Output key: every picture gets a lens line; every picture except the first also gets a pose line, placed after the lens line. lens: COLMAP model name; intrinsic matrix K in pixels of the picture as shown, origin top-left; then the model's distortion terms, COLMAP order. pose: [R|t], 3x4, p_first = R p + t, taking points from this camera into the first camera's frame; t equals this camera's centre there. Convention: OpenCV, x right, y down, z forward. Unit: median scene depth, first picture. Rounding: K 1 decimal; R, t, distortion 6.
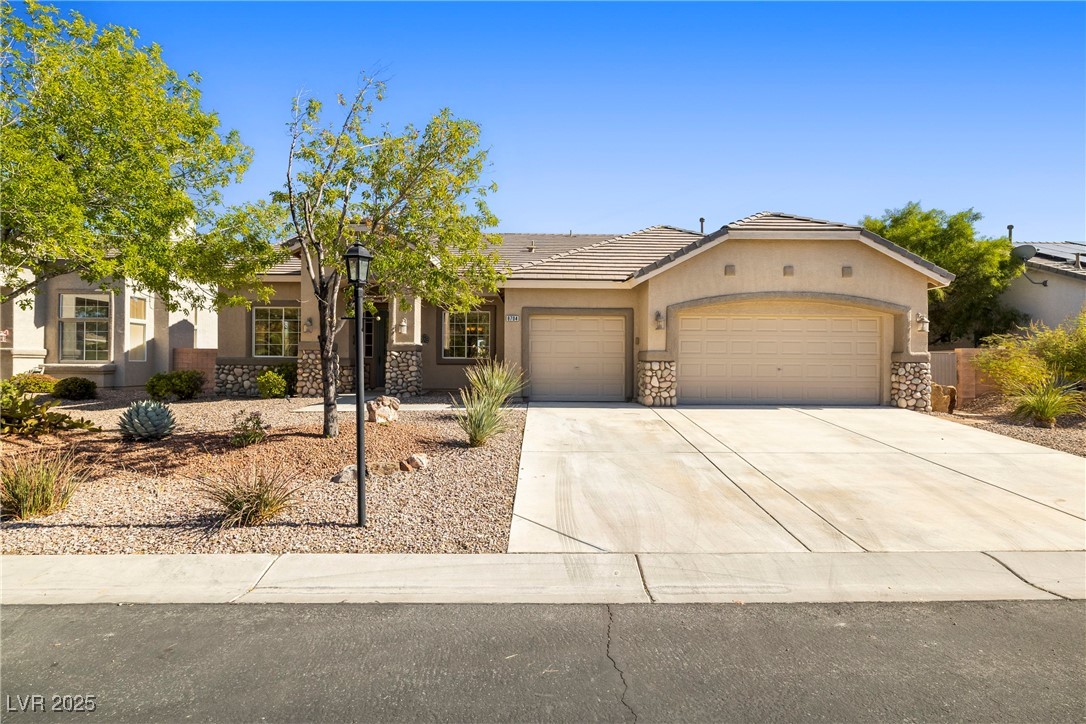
lens RADIAL K [[520.5, 0, 542.6], [0, 520.5, 355.9], [0, 0, 1]] dist [0.003612, -0.000083]
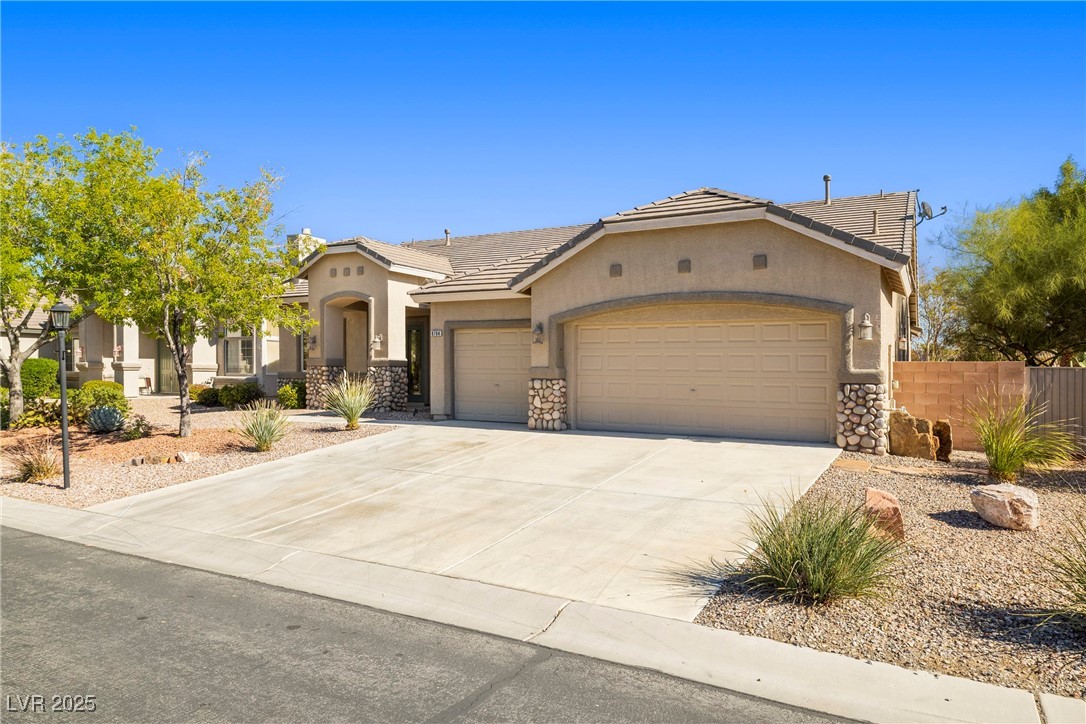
lens RADIAL K [[701.6, 0, 545.1], [0, 701.6, 365.6], [0, 0, 1]] dist [0.019965, 0.000703]
pose [[0.869417, -0.001395, -0.494077, 0.815019], [0.001088, 0.999999, -0.000908, -0.011235], [0.494078, 0.000252, 0.869418, -0.033989]]
